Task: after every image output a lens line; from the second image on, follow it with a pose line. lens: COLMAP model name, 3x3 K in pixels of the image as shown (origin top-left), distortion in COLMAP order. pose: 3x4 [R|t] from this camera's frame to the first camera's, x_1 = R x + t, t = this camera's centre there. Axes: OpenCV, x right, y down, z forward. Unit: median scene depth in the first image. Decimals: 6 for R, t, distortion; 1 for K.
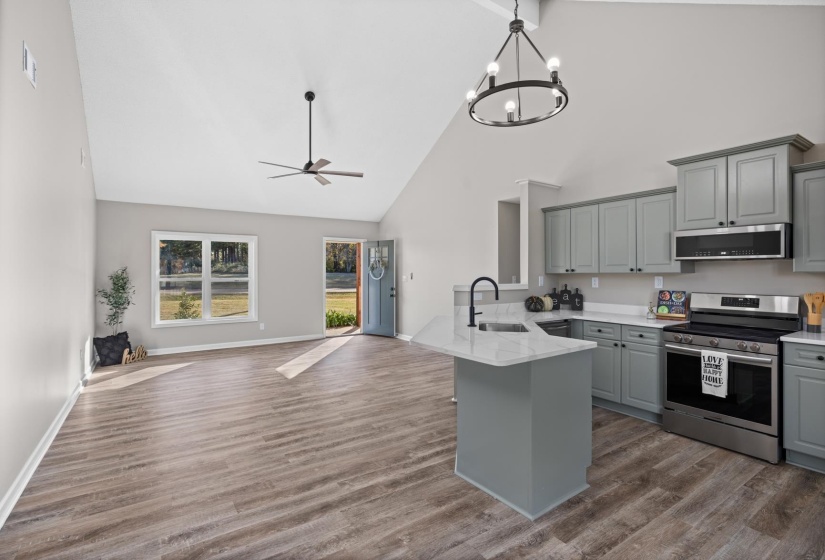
lens RADIAL K [[388.5, 0, 411.9], [0, 388.5, 267.0], [0, 0, 1]] dist [-0.005349, 0.000284]
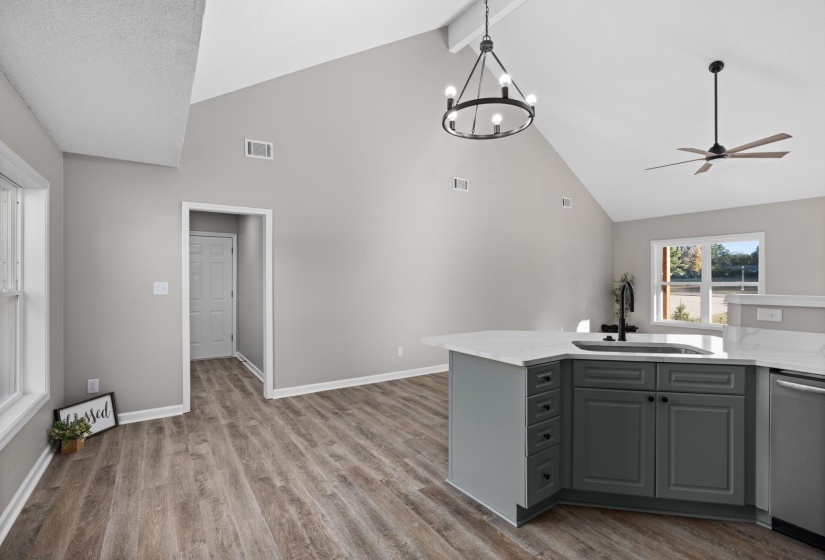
lens RADIAL K [[388.5, 0, 409.5], [0, 388.5, 280.8], [0, 0, 1]] dist [-0.005349, 0.000284]
pose [[-0.015435, 0.003758, -0.999874, 0.848147], [0.019864, 0.999797, 0.003451, 0.011937], [0.999684, -0.019808, -0.015507, 0.510663]]
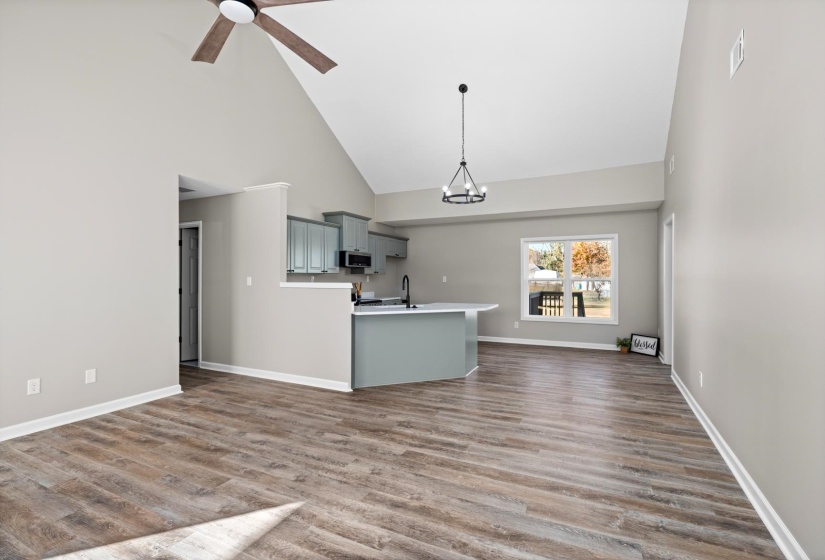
lens RADIAL K [[388.5, 0, 408.0], [0, 388.5, 277.9], [0, 0, 1]] dist [-0.005349, 0.000284]
pose [[-0.481108, -0.000029, 0.876661, -0.988496], [-0.015641, 0.999841, -0.008551, 0.043015], [-0.876522, -0.017826, -0.481032, 1.504844]]
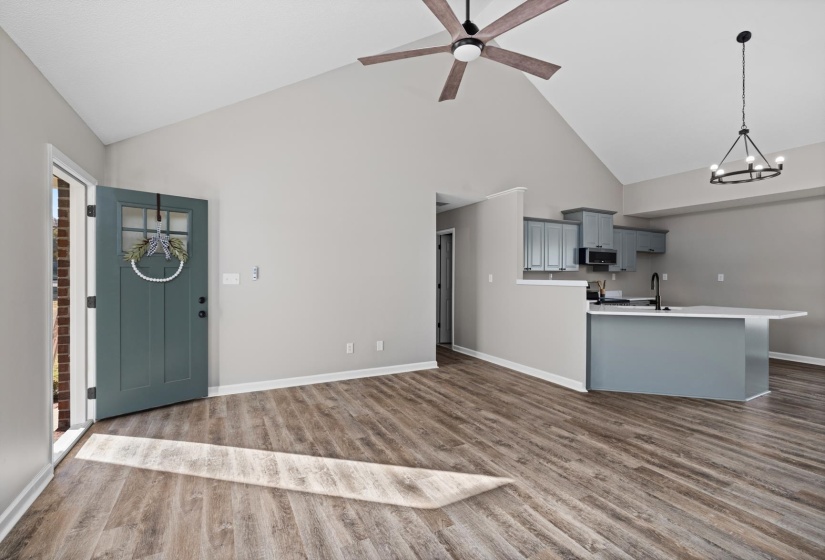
lens RADIAL K [[370.1, 0, 409.0], [0, 370.1, 275.5], [0, 0, 1]] dist [-0.011878, 0.004443]
pose [[0.130672, -0.000969, 0.991425, -1.024015], [-0.019536, 0.999803, 0.003552, 0.041212], [-0.991233, -0.019832, 0.130627, 1.467264]]
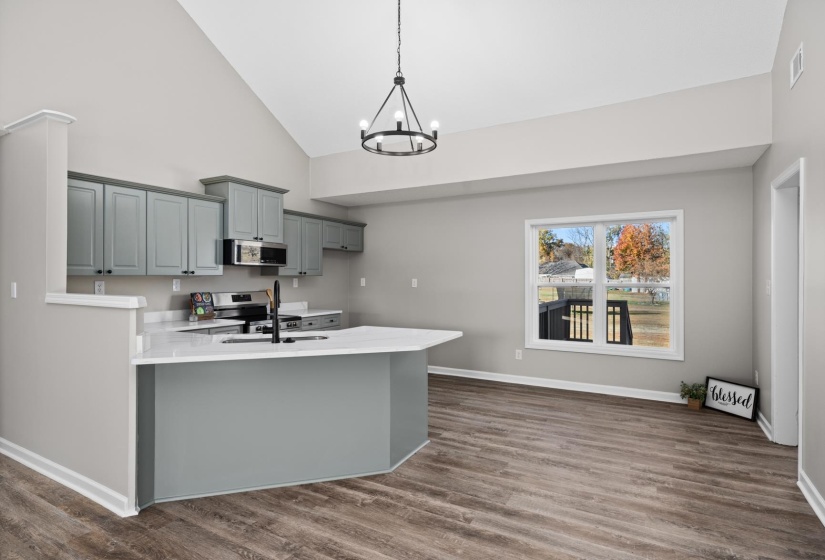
lens RADIAL K [[438.7, 0, 405.8], [0, 438.7, 276.1], [0, 0, 1]] dist [-0.000201, 0.000466]
pose [[-0.430860, 0.001757, 0.902417, -0.653658], [-0.016470, 0.999816, -0.009811, 0.018943], [-0.902268, -0.019090, -0.430752, 1.015028]]
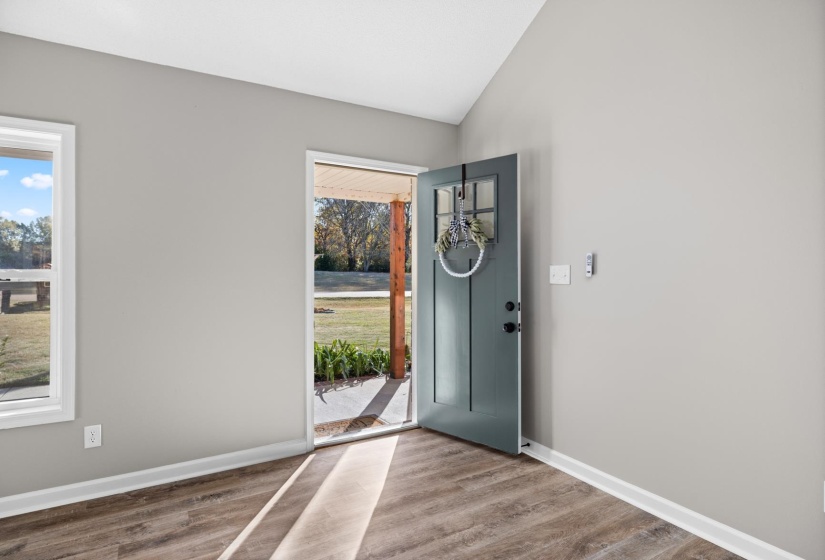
lens RADIAL K [[438.7, 0, 405.9], [0, 438.7, 284.8], [0, 0, 1]] dist [-0.000201, 0.000466]
pose [[0.997487, 0.000121, -0.070851, -0.244229], [0.002750, 0.999179, 0.040422, 0.050993], [0.070798, -0.040515, 0.996668, 1.351910]]
